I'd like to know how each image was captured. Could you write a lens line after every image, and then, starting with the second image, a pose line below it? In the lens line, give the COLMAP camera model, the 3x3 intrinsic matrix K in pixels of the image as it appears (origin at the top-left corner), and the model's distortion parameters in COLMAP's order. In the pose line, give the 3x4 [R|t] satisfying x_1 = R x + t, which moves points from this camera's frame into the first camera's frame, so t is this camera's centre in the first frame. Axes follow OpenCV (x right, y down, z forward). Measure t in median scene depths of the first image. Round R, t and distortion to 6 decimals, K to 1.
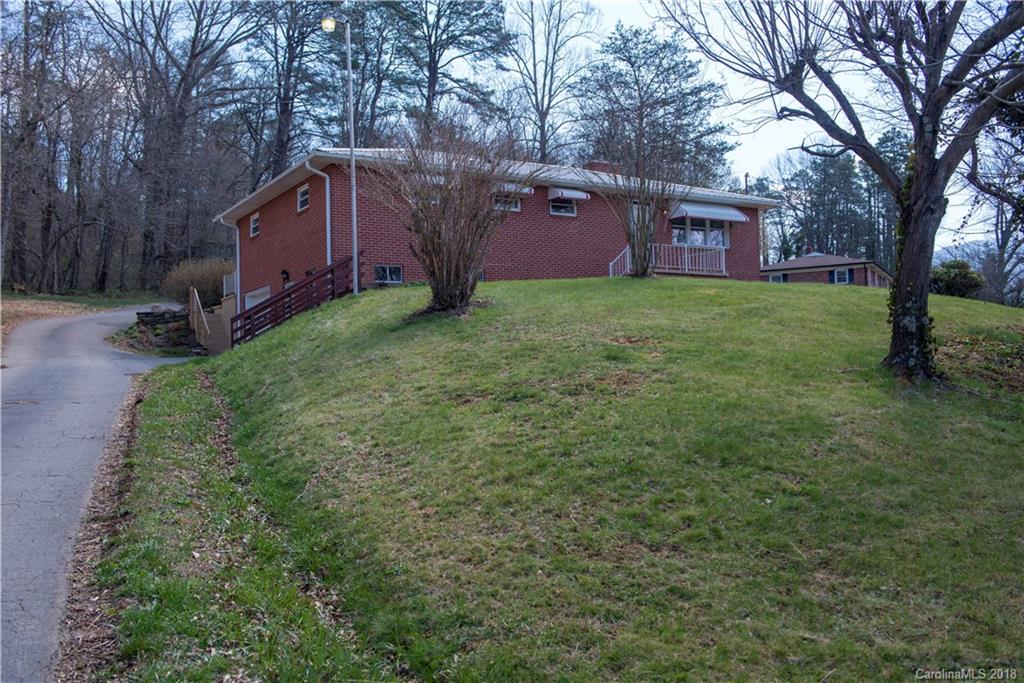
lens RADIAL K [[950.2, 0, 513.0], [0, 950.2, 345.8], [0, 0, 1]] dist [0.033350, 0.000000]
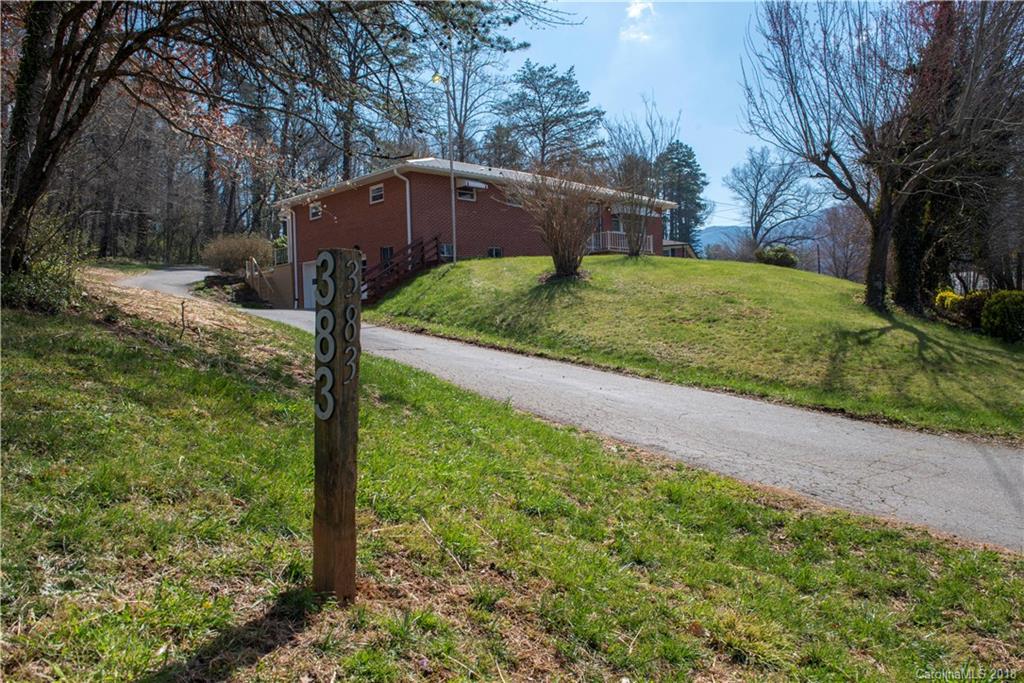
lens RADIAL K [[805.5, 0, 510.2], [0, 805.5, 338.0], [0, 0, 1]] dist [-0.008258, 0.000469]
pose [[0.979525, -0.004950, 0.201261, -0.147810], [-0.002515, 0.999319, 0.036821, 0.006037], [-0.201306, -0.036573, 0.978845, -0.108428]]
